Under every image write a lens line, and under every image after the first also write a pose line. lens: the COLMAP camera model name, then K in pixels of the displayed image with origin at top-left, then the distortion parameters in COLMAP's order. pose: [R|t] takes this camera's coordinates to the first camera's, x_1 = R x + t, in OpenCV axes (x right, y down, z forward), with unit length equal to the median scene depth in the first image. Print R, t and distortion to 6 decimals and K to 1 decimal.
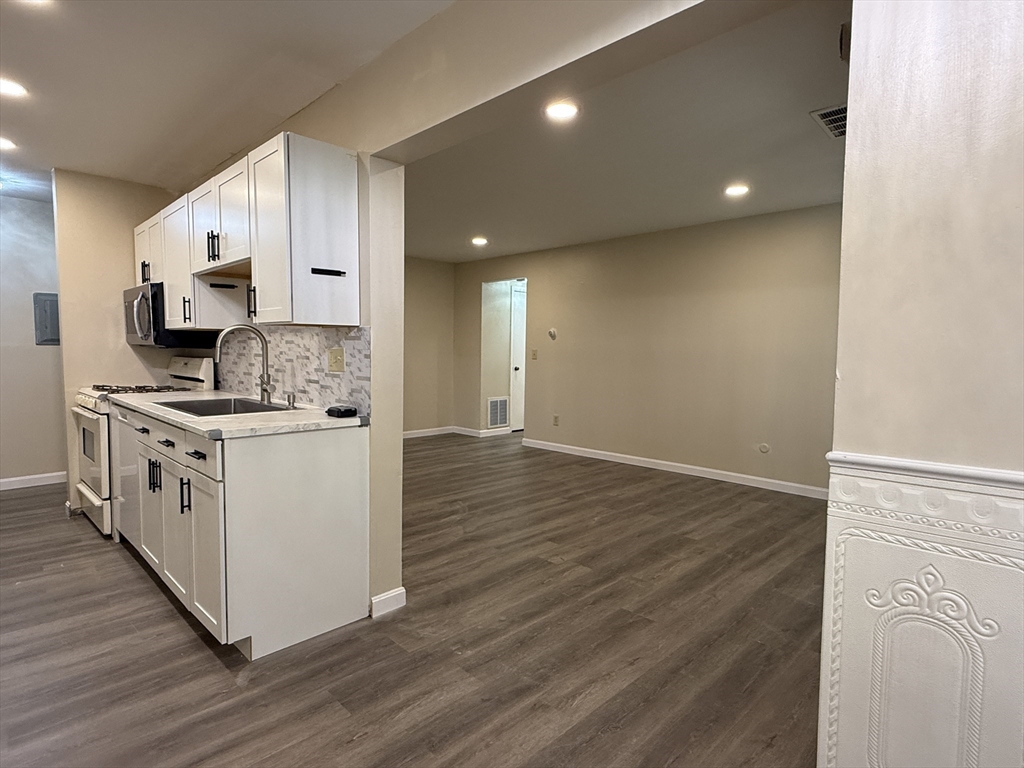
lens RADIAL K [[546.3, 0, 509.4], [0, 546.3, 389.7], [0, 0, 1]] dist [0.006580, 0.001455]
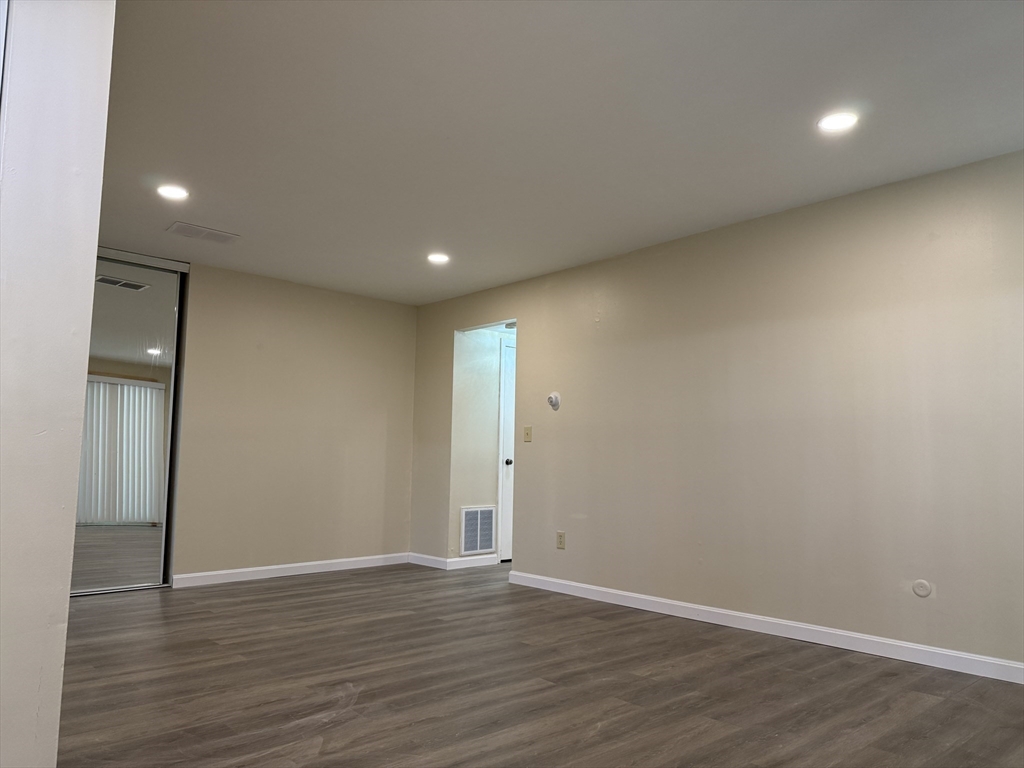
lens RADIAL K [[716.0, 0, 515.0], [0, 716.0, 382.5], [0, 0, 1]] dist [0.136562, -0.205942]
pose [[0.999284, 0.000507, -0.037837, 0.108827], [-0.007417, 0.983142, -0.182695, 0.050810], [0.037107, 0.182844, 0.982441, 0.284555]]
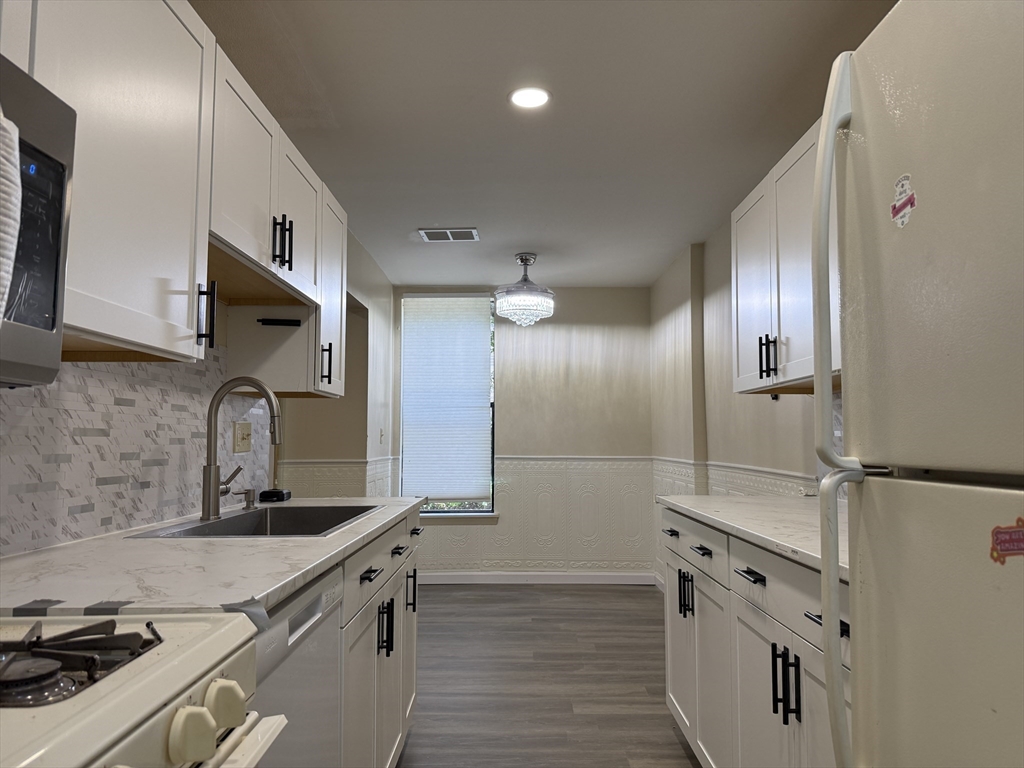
lens RADIAL K [[716.0, 0, 515.0], [0, 716.0, 382.5], [0, 0, 1]] dist [0.136562, -0.205942]
pose [[-0.706545, 0.044885, 0.706243, -0.891001], [0.043709, 0.998849, -0.019754, -0.063976], [-0.706317, 0.016912, -0.707694, 0.982660]]
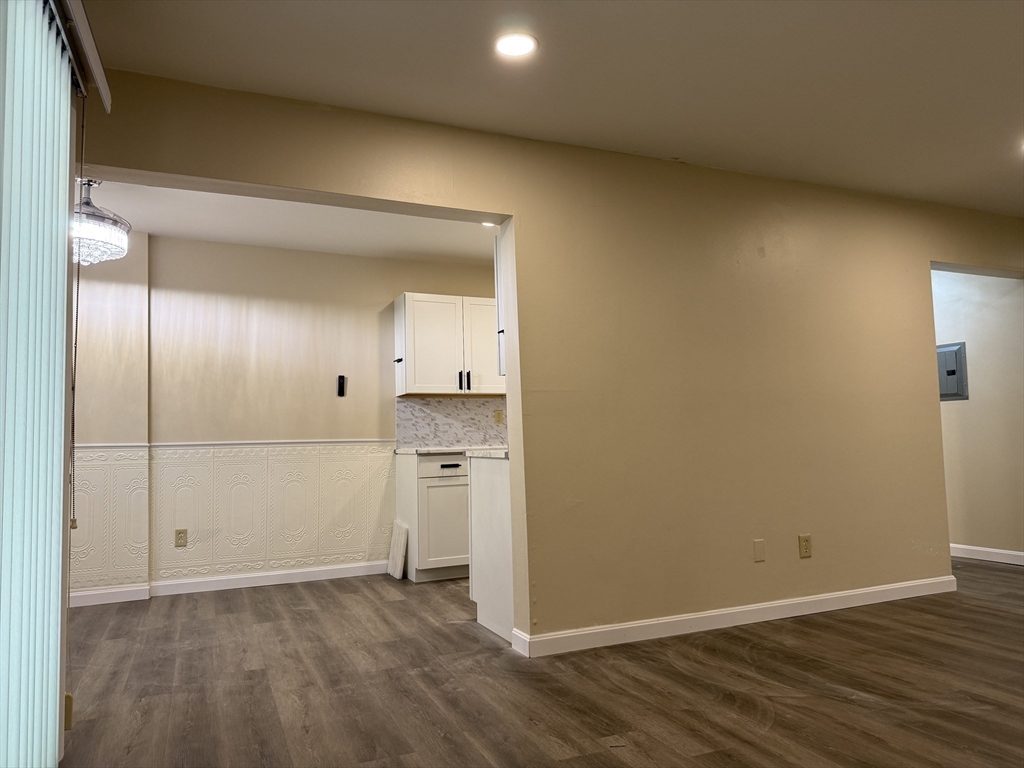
lens RADIAL K [[722.1, 0, 516.3], [0, 722.1, 388.0], [0, 0, 1]] dist [0.033953, -0.047467]
pose [[-0.358941, -0.072449, -0.930544, 0.681481], [-0.050527, 0.997029, -0.058135, 0.002813], [0.931992, 0.026150, -0.361535, 0.956525]]
